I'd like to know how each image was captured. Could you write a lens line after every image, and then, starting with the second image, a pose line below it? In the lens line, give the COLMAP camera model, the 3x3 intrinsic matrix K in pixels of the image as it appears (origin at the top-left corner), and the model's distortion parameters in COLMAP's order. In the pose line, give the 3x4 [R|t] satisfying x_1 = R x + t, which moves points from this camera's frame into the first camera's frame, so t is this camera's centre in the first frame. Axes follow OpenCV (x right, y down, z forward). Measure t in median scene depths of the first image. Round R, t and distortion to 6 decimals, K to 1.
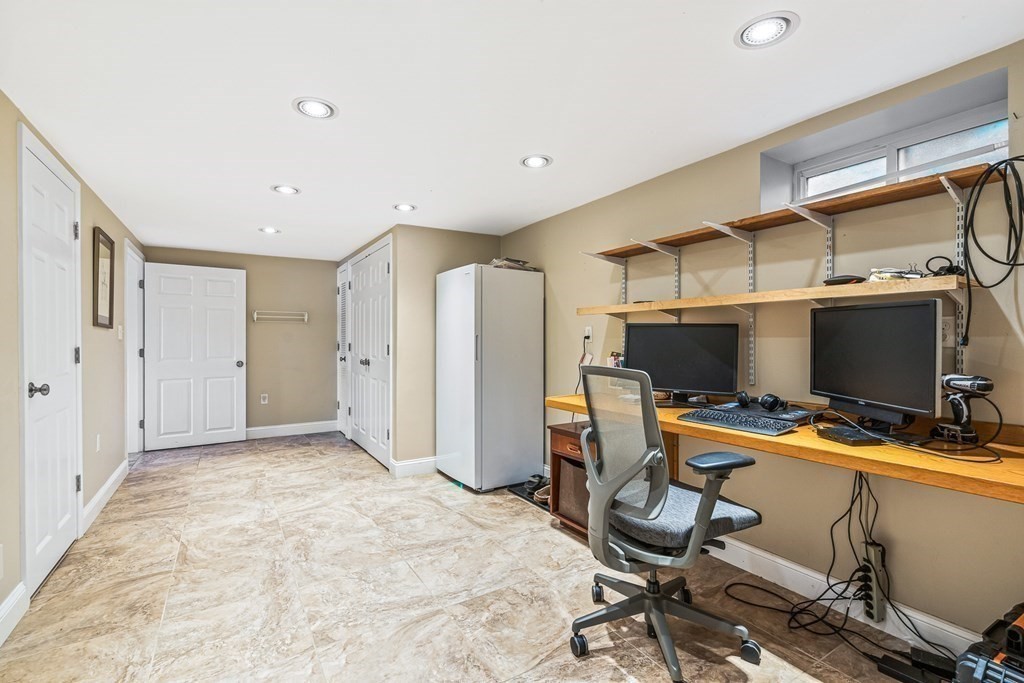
lens RADIAL K [[465.7, 0, 510.5], [0, 465.7, 337.2], [0, 0, 1]] dist [0.000736, -0.000124]
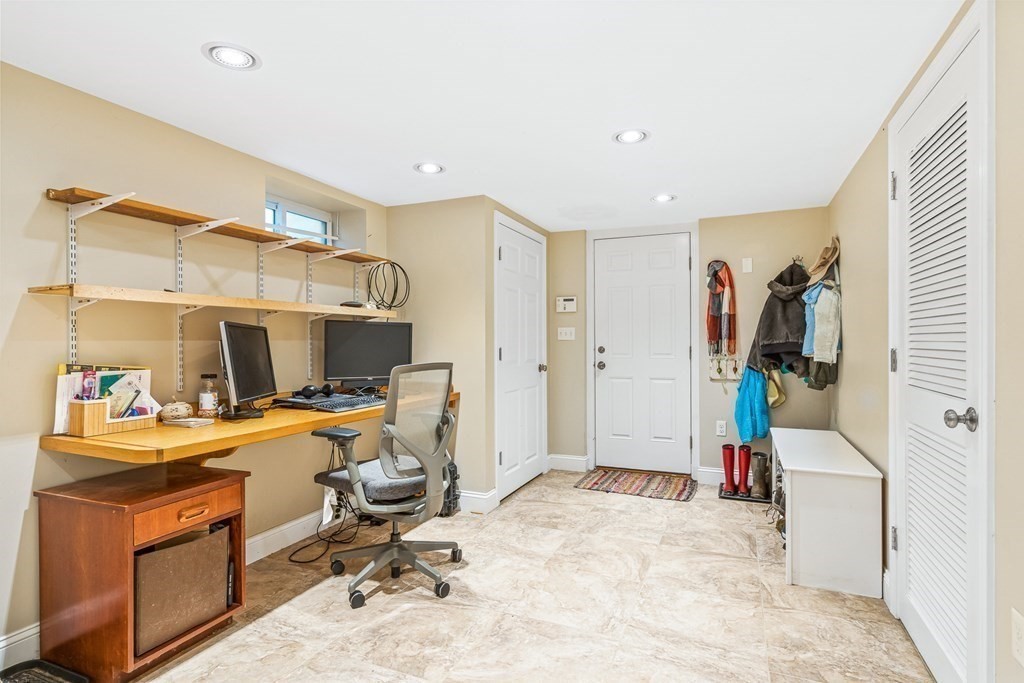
lens RADIAL K [[532.8, 0, 511.9], [0, 532.8, 343.3], [0, 0, 1]] dist [-0.016137, 0.000260]
pose [[-0.570365, -0.017692, 0.821201, -0.933403], [-0.013617, 0.999834, 0.012083, -0.017367], [-0.821278, -0.004291, -0.570511, 1.388398]]
